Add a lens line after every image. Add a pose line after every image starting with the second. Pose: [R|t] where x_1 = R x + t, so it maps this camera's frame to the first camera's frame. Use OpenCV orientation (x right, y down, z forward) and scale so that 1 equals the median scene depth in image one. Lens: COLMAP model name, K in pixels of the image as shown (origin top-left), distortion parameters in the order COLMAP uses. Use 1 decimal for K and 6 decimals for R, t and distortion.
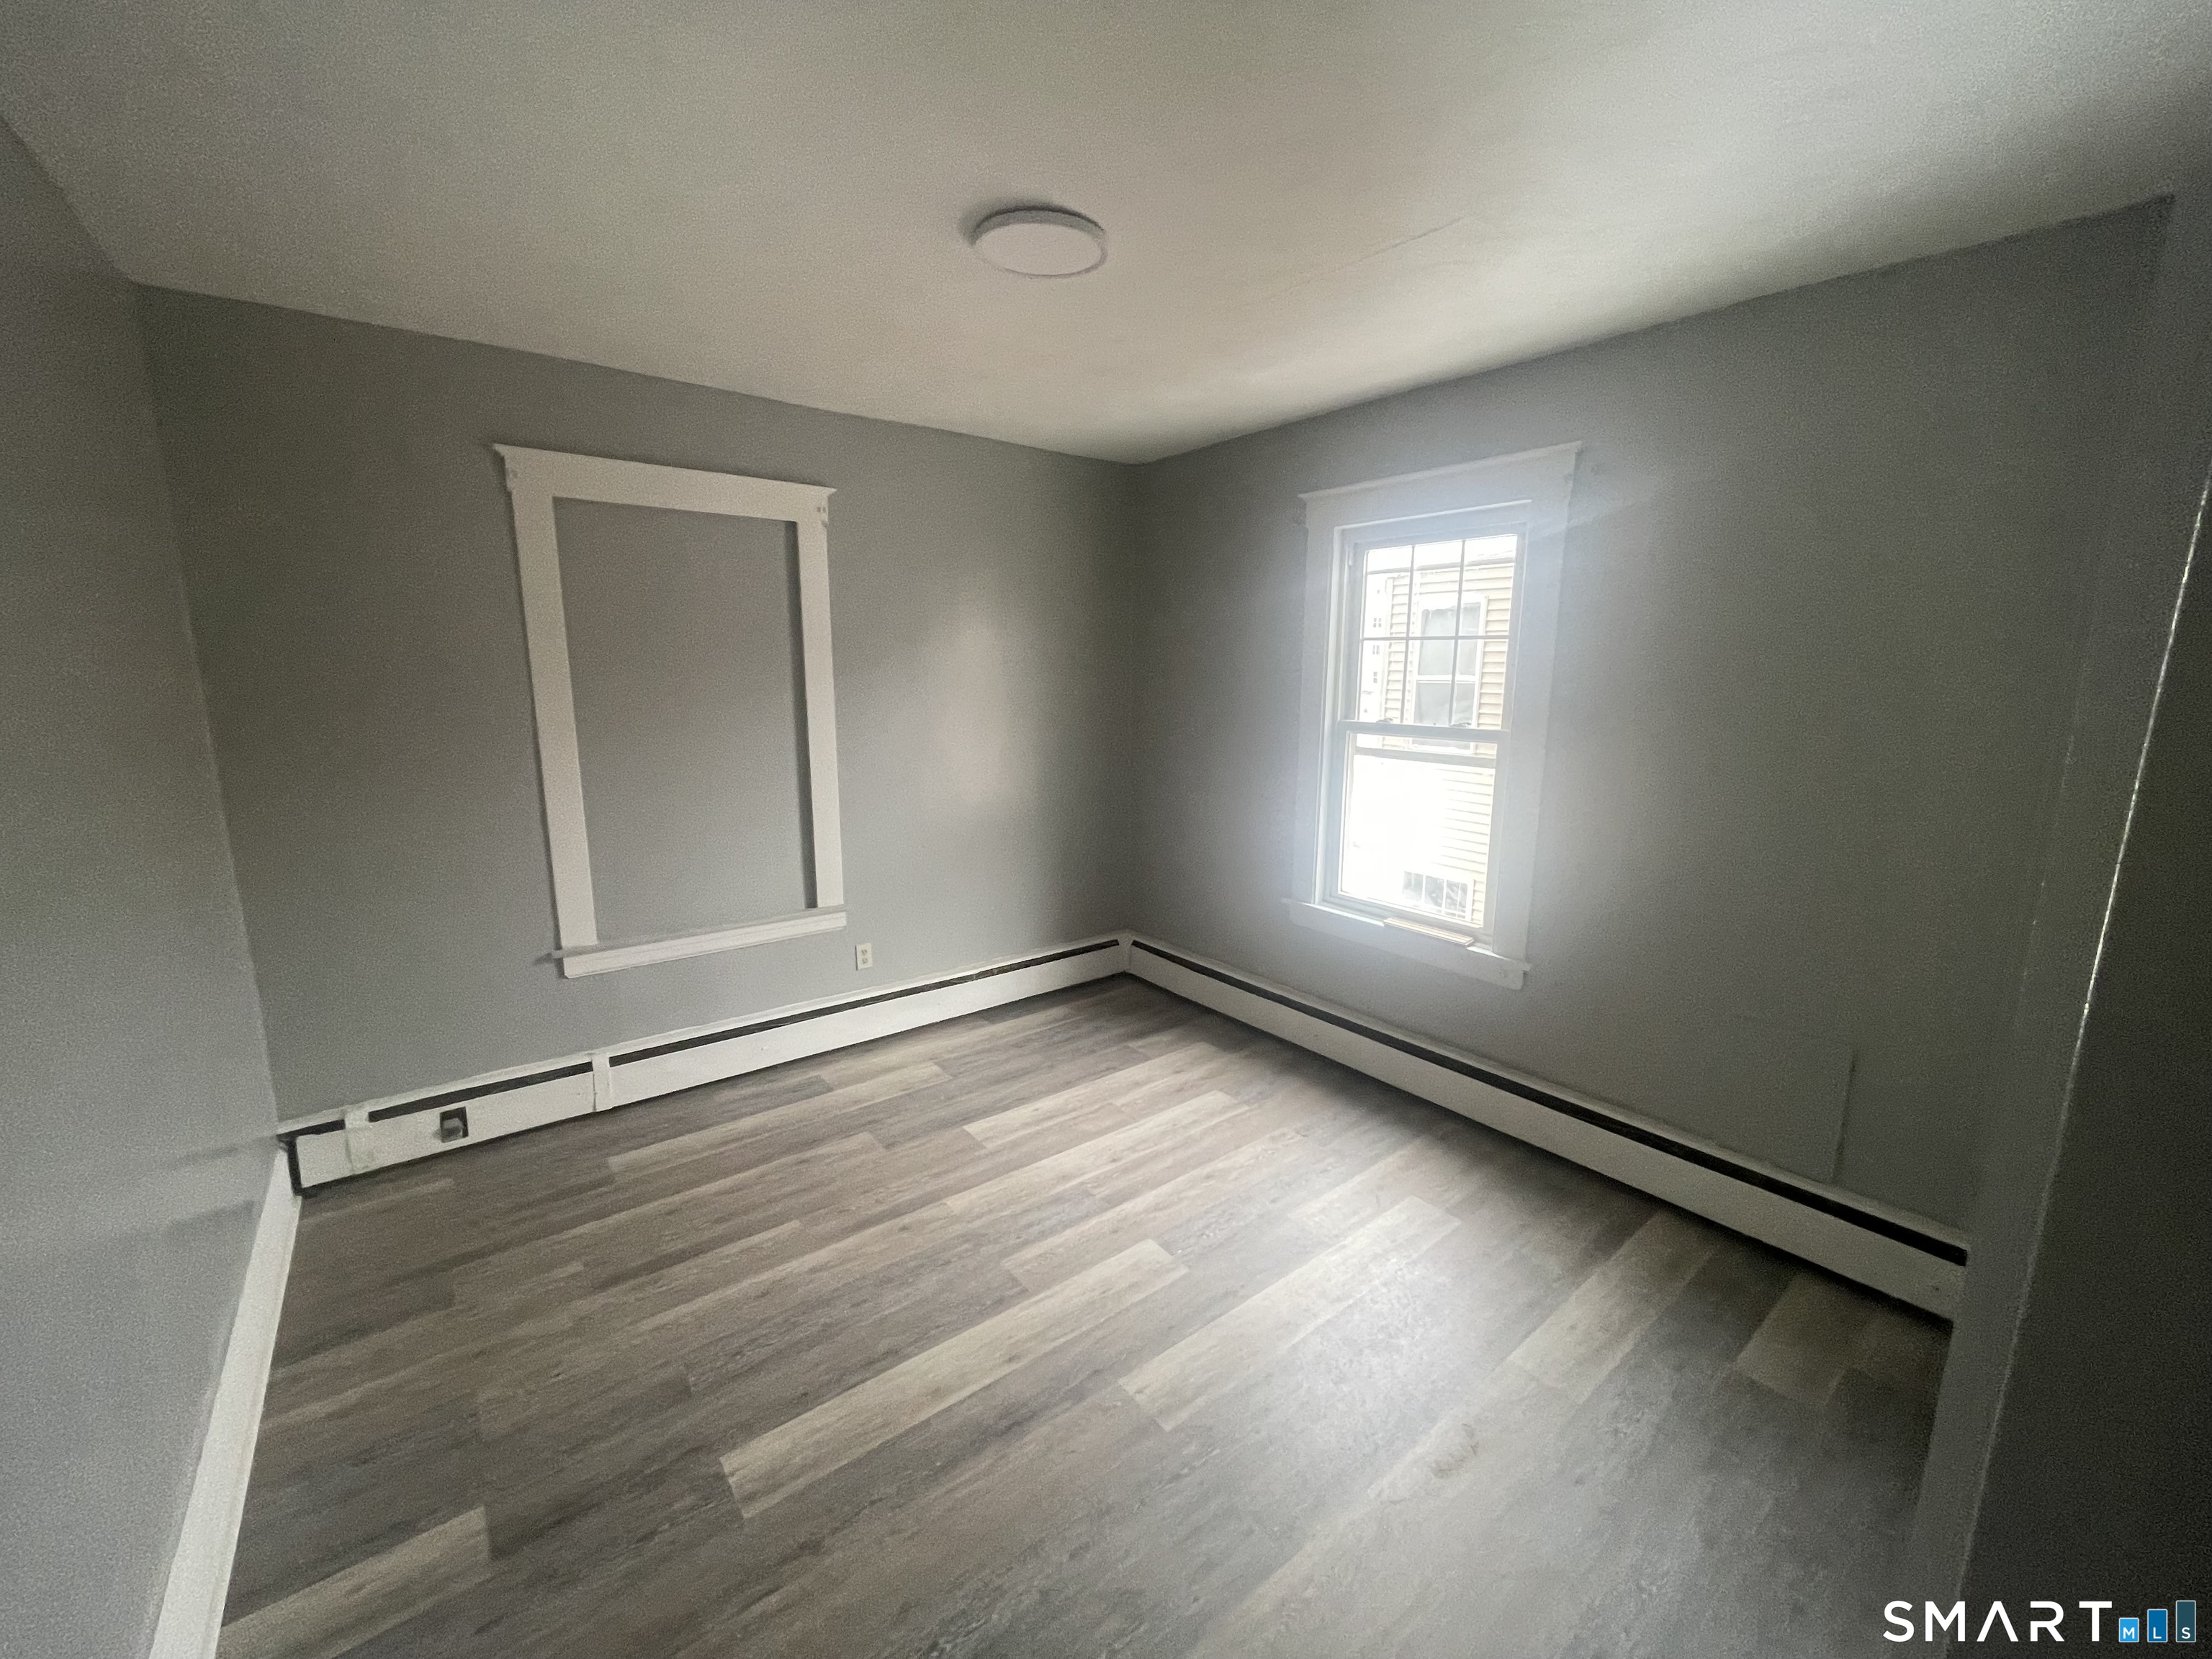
lens RADIAL K [[884.7, 0, 1106.0], [0, 884.7, 829.5], [0, 0, 1]] dist [-0.008427, -0.000044]
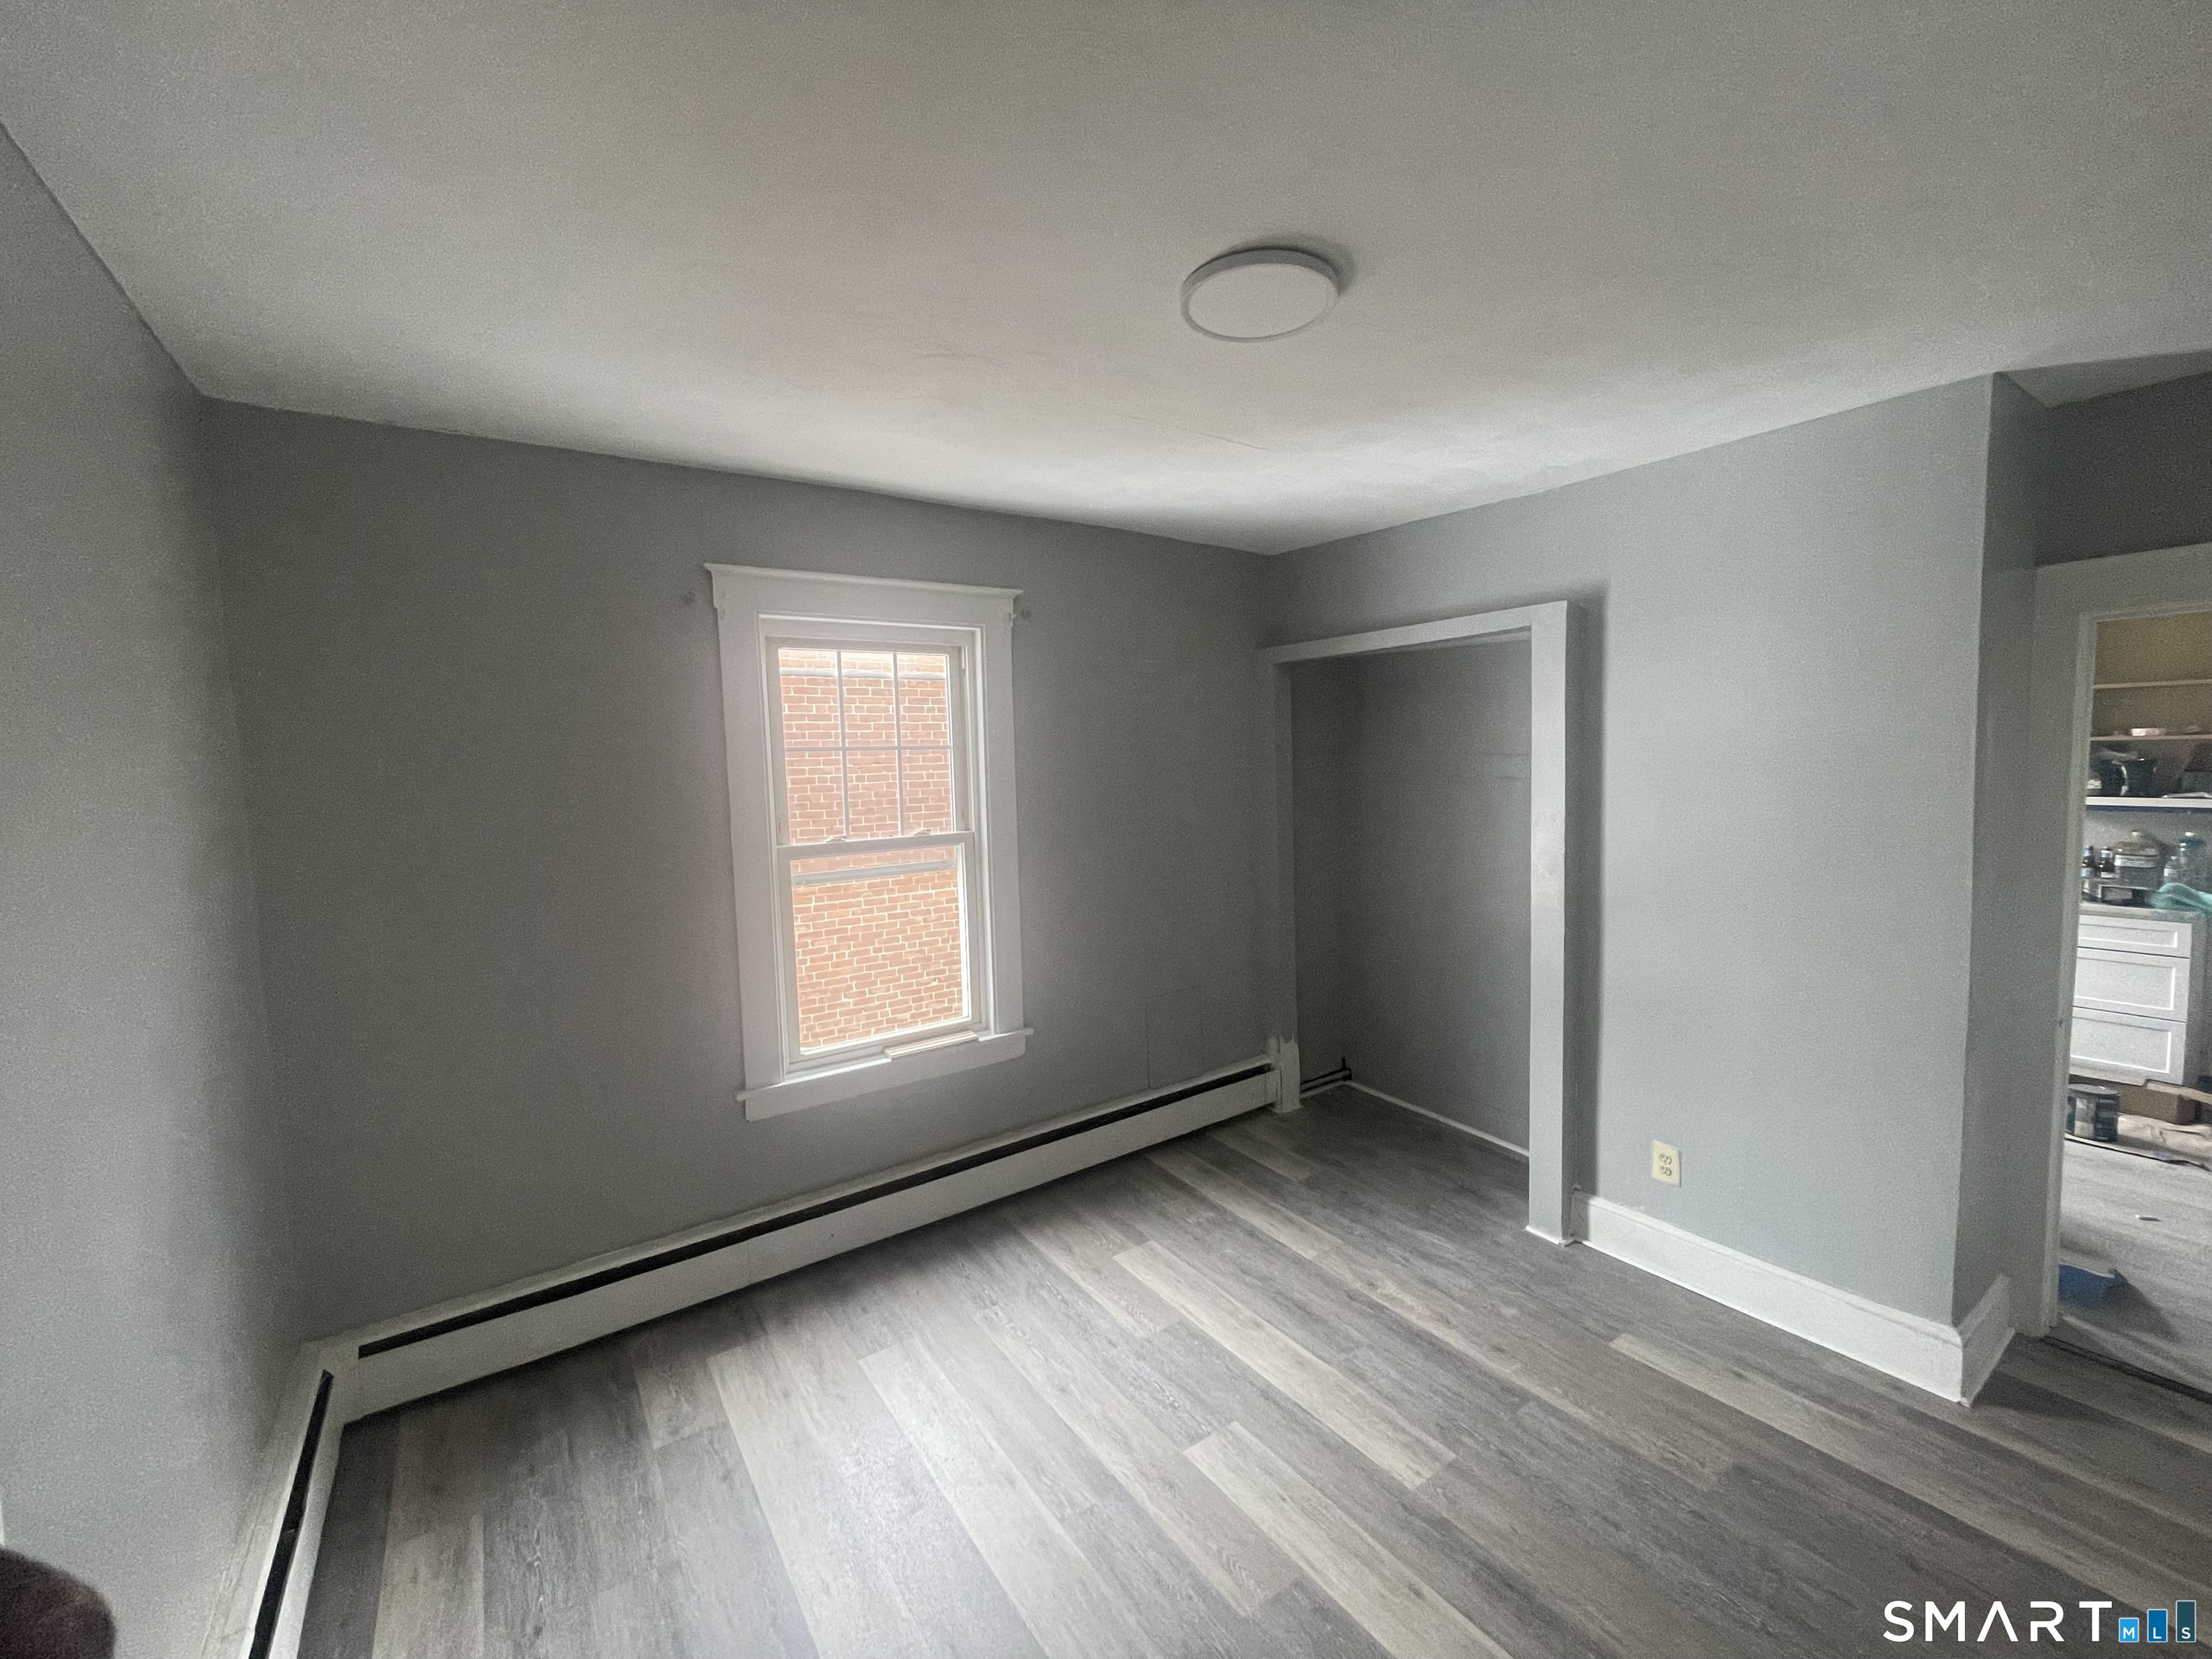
lens RADIAL K [[884.7, 0, 1106.0], [0, 884.7, 829.5], [0, 0, 1]] dist [-0.008427, -0.000044]
pose [[0.055562, -0.084445, 0.994878, -0.632777], [0.214334, 0.974197, 0.070720, -0.158394], [-0.975179, 0.209307, 0.072228, 0.767087]]
